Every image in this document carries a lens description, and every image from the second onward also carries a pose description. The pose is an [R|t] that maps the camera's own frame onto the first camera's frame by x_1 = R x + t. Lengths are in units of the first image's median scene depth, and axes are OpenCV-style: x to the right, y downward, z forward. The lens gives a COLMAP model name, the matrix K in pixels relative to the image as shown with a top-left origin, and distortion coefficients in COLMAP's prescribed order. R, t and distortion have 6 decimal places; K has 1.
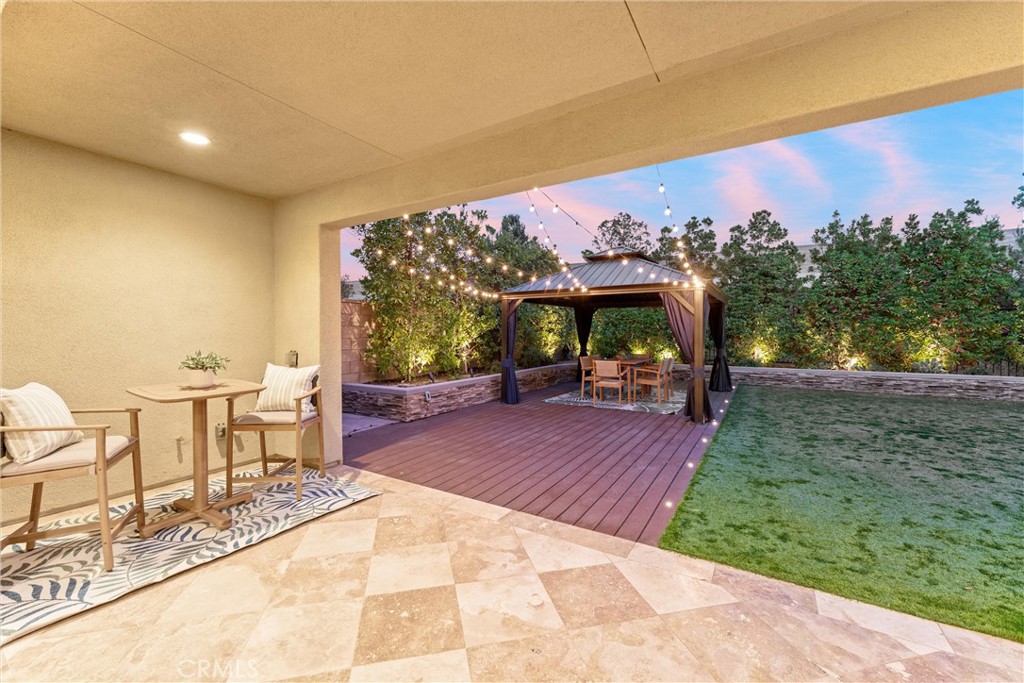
lens RADIAL K [[410.1, 0, 499.9], [0, 410.1, 340.9], [0, 0, 1]] dist [-0.001766, 0.000170]
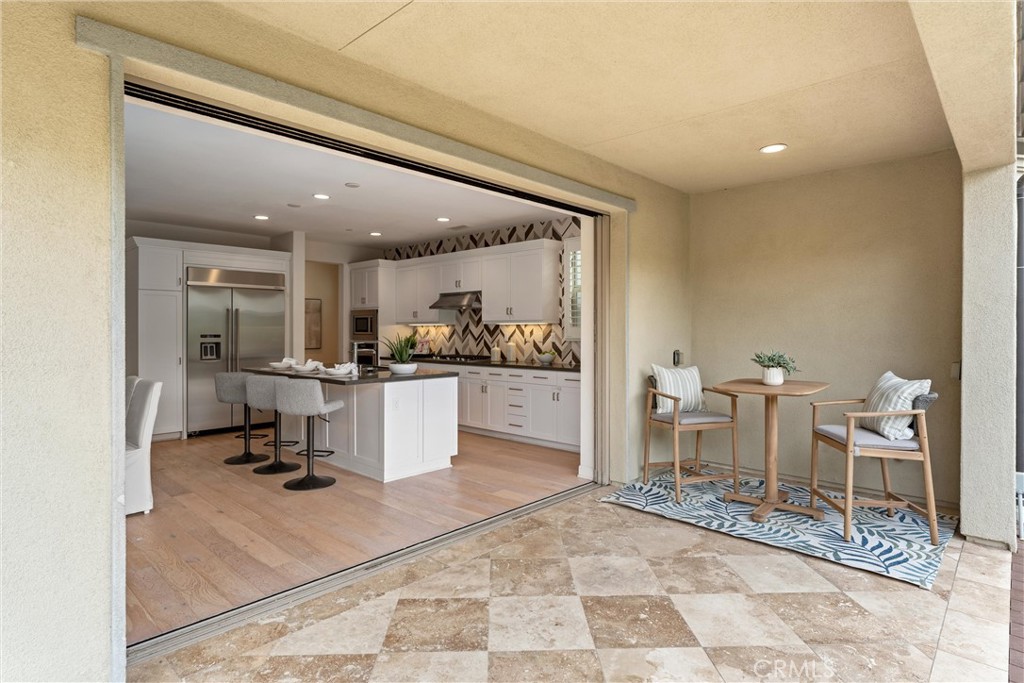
lens RADIAL K [[520.5, 0, 526.3], [0, 520.5, 328.4], [0, 0, 1]] dist [0.001971, -0.001244]
pose [[-0.150713, 0.001072, -0.988577, 0.261057], [-0.016926, 0.999850, 0.003664, -0.010934], [0.988433, 0.017284, -0.150672, 0.215076]]
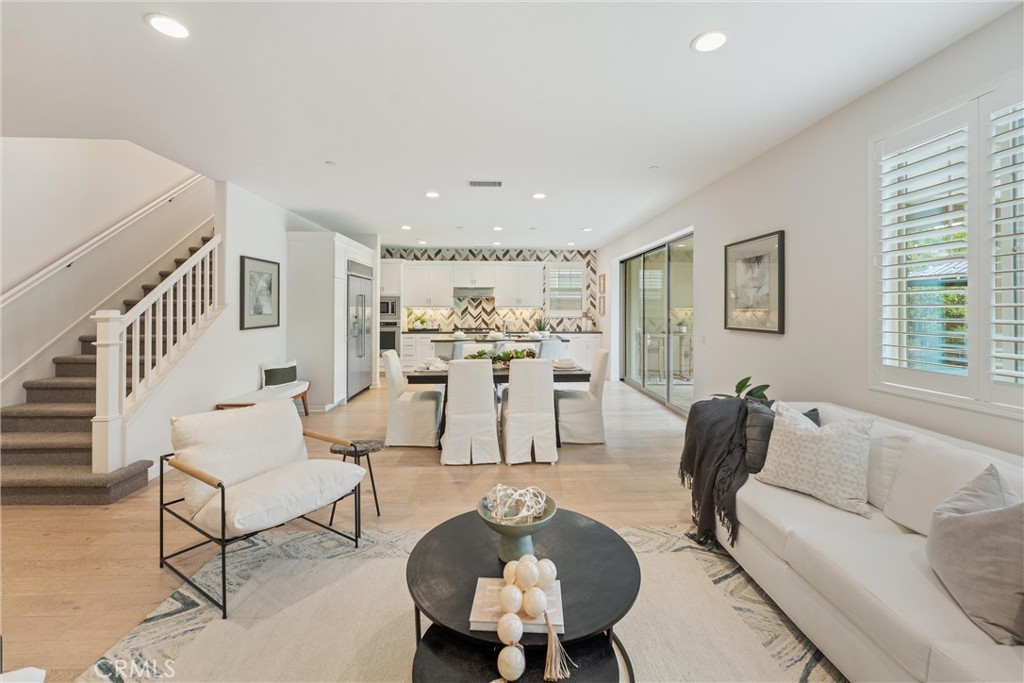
lens RADIAL K [[410.1, 0, 520.7], [0, 410.1, 309.1], [0, 0, 1]] dist [-0.001766, 0.000170]
pose [[0.579106, -0.000779, -0.815252, 0.365599], [-0.016968, 0.999771, -0.013009, 0.003009], [0.815076, 0.021366, 0.578960, -0.608741]]
